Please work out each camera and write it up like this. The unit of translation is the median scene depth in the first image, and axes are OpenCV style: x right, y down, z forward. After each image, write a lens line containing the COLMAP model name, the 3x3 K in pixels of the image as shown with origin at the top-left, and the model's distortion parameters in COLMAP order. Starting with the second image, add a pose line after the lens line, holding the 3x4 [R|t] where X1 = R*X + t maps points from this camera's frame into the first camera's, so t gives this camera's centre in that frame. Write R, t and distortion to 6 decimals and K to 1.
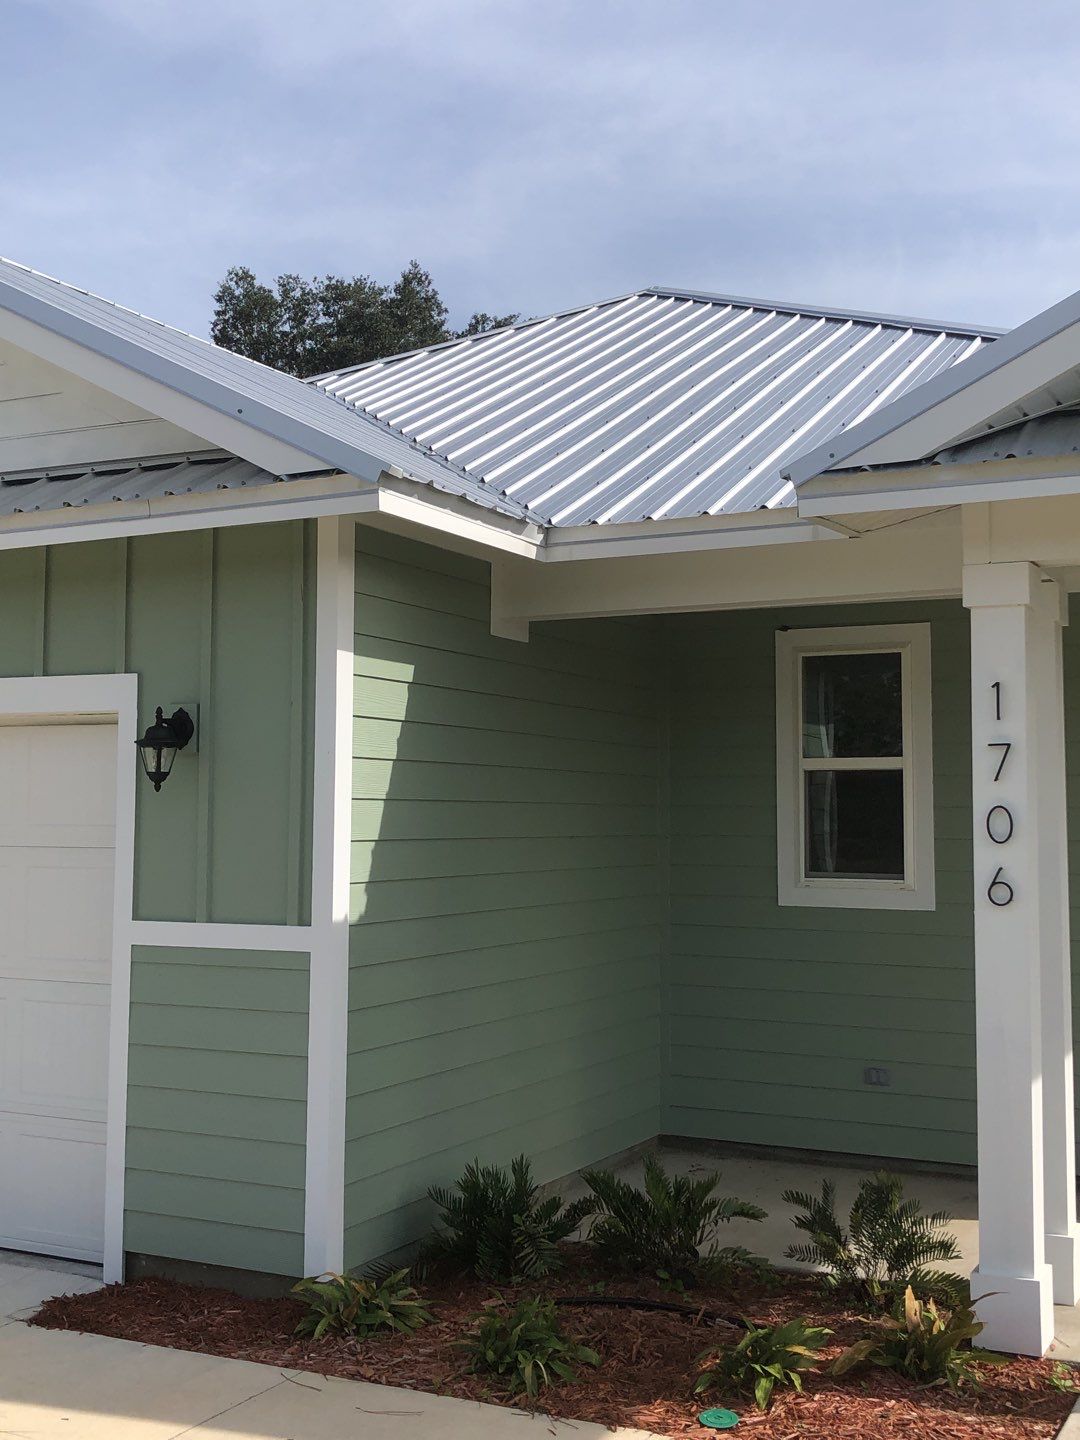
lens RADIAL K [[1693.2, 0, 540.0], [0, 1693.2, 720.0], [0, 0, 1]] dist [0.240323, 0.008026]
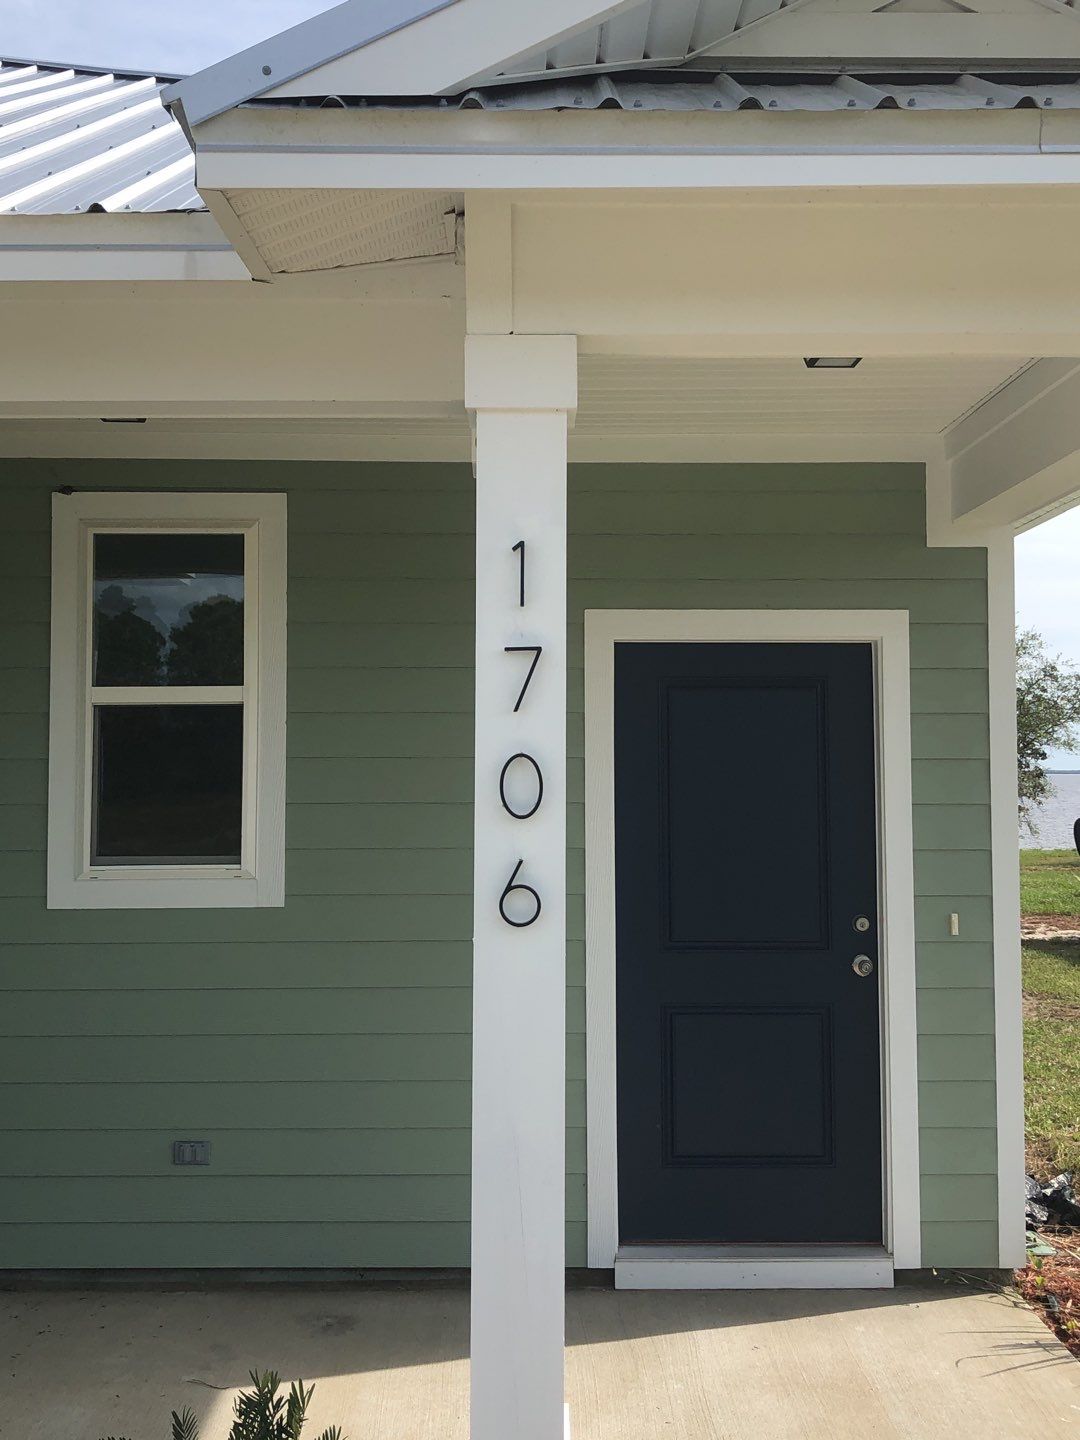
lens RADIAL K [[1602.5, 0, 538.9], [0, 1602.5, 692.5], [0, 0, 1]] dist [0.130415, -0.433722]
pose [[0.883101, 0.017996, 0.468838, 0.013386], [-0.022137, 0.999749, 0.003323, 0.019561], [-0.468661, -0.013314, 0.883278, 0.375096]]
